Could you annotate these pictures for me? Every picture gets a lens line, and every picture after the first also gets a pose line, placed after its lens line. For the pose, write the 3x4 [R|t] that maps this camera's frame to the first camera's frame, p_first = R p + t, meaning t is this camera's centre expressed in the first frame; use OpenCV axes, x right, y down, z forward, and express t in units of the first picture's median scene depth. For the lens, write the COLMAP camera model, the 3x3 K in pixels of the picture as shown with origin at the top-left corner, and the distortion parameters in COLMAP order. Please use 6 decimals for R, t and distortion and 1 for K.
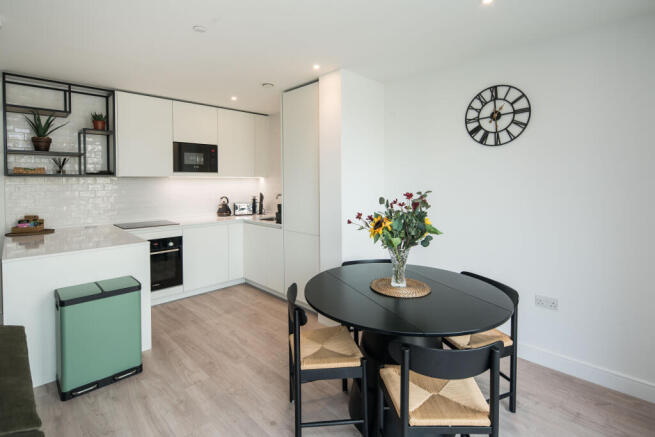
lens RADIAL K [[316.9, 0, 325.7], [0, 316.9, 171.3], [0, 0, 1]] dist [0.001311, -0.000020]
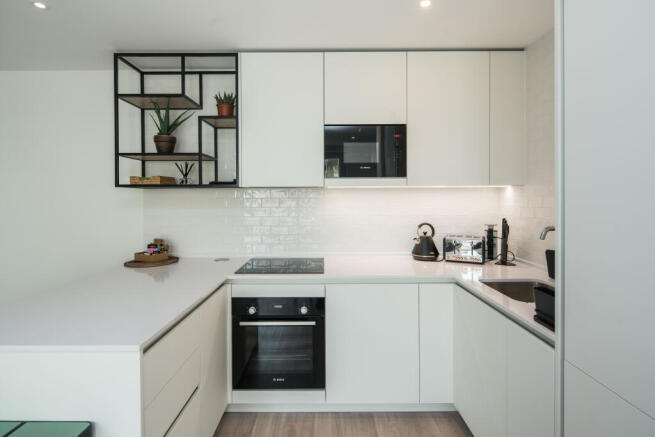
lens RADIAL K [[321.2, 0, 326.2], [0, 321.2, 201.3], [0, 0, 1]] dist [-0.000505, -0.000025]
pose [[0.717324, 0.009757, -0.696672, -0.075062], [0.023096, 0.999019, 0.037772, 0.022122], [0.696357, -0.043185, 0.716395, 0.574208]]
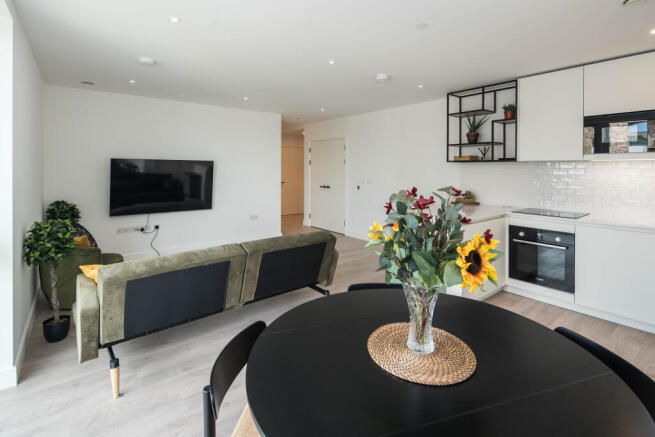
lens RADIAL K [[316.9, 0, 325.7], [0, 316.9, 171.3], [0, 0, 1]] dist [0.001311, -0.000020]
pose [[-0.098266, 0.013148, -0.995073, 0.391597], [0.033278, 0.999397, 0.009919, 0.016219], [0.994604, -0.032139, -0.098644, 0.412452]]
